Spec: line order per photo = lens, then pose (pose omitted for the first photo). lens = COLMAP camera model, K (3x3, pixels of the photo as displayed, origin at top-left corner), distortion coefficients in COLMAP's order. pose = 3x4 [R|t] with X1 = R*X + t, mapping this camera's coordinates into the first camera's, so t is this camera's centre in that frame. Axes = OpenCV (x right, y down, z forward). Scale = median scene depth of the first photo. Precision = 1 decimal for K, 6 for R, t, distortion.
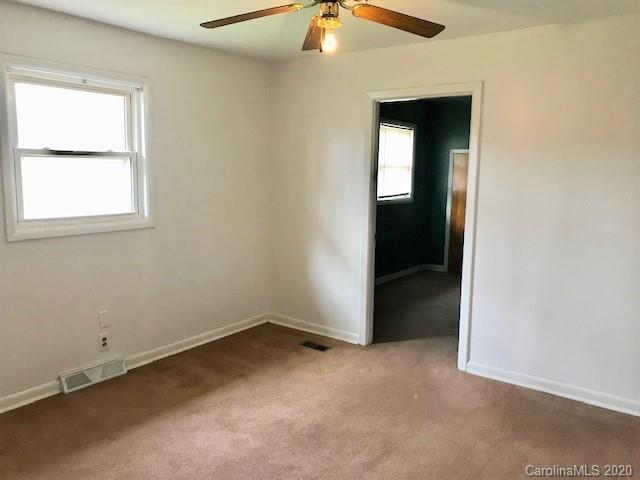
lens RADIAL K [[507.4, 0, 320.0], [0, 507.4, 240.0], [0, 0, 1]] dist [0.004930, 0.000822]
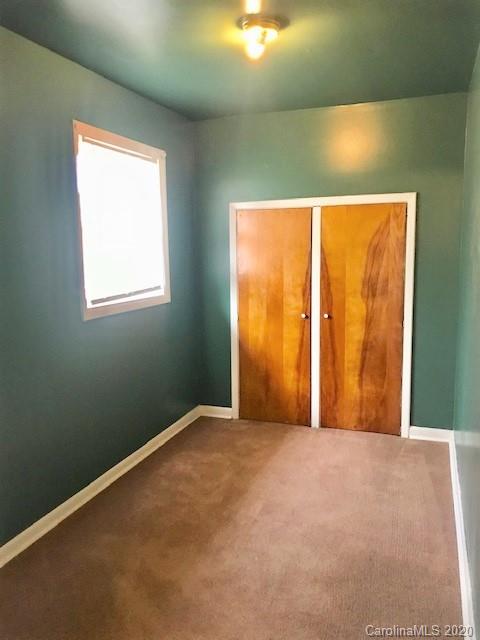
lens RADIAL K [[531.3, 0, 240.0], [0, 531.3, 320.0], [0, 0, 1]] dist [0.016037, 0.004491]
pose [[0.966075, -0.067821, 0.249197, 0.112165], [0.064919, 0.997693, 0.019853, -0.061387], [-0.249968, -0.003001, 0.968249, 0.427291]]
